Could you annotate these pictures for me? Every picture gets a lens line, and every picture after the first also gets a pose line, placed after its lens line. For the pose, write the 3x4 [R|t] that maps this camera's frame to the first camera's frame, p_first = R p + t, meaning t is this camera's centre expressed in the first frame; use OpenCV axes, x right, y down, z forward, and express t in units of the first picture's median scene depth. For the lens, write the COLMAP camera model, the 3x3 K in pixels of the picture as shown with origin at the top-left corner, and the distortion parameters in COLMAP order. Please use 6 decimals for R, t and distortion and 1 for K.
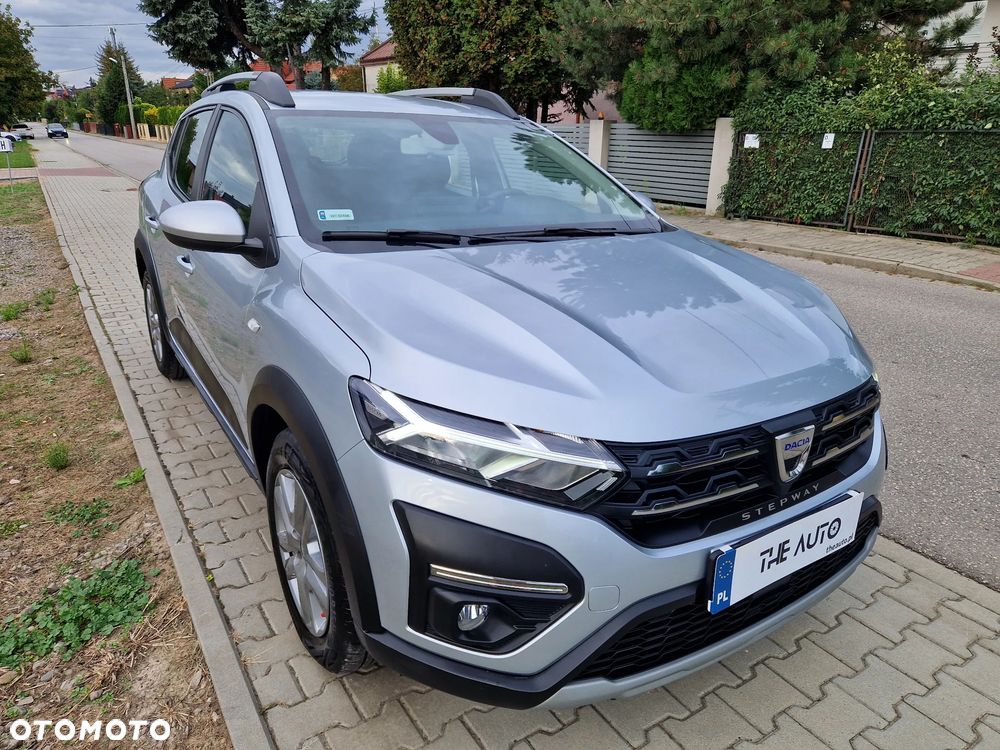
lens RADIAL K [[664.1, 0, 494.2], [0, 664.1, 361.8], [0, 0, 1]] dist [0.060764, -0.046980]
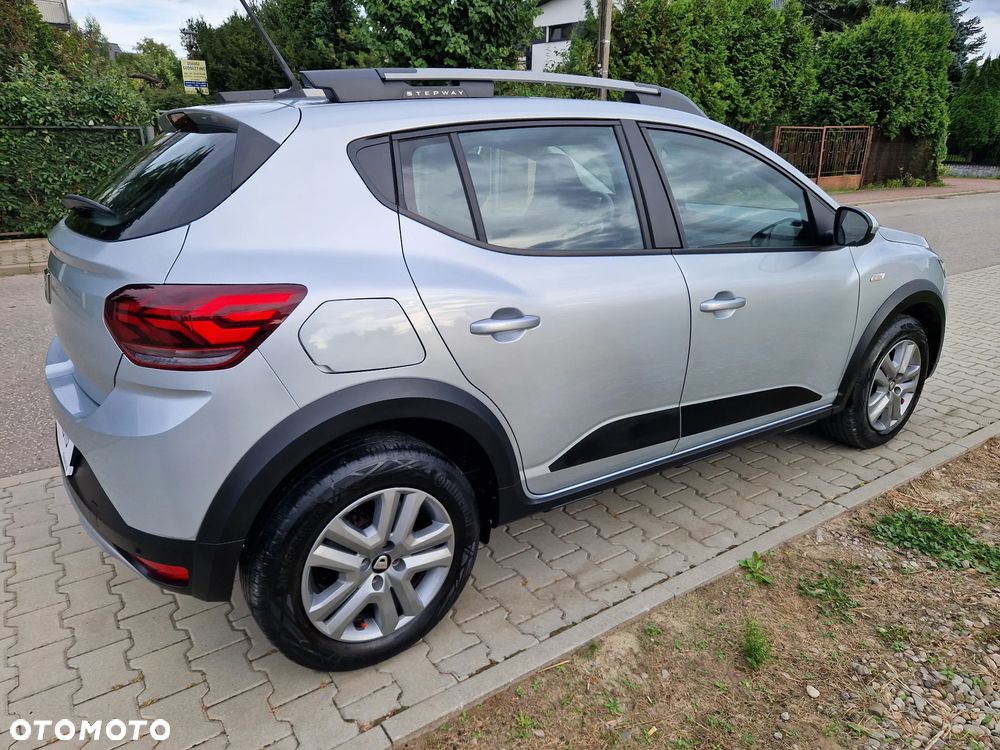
lens RADIAL K [[664.1, 0, 494.2], [0, 664.1, 361.8], [0, 0, 1]] dist [0.060764, -0.046980]
pose [[-0.008770, -0.331216, 0.943514, -0.876898], [0.323807, 0.891770, 0.316061, -0.291229], [-0.946082, 0.308289, 0.099429, 0.828350]]
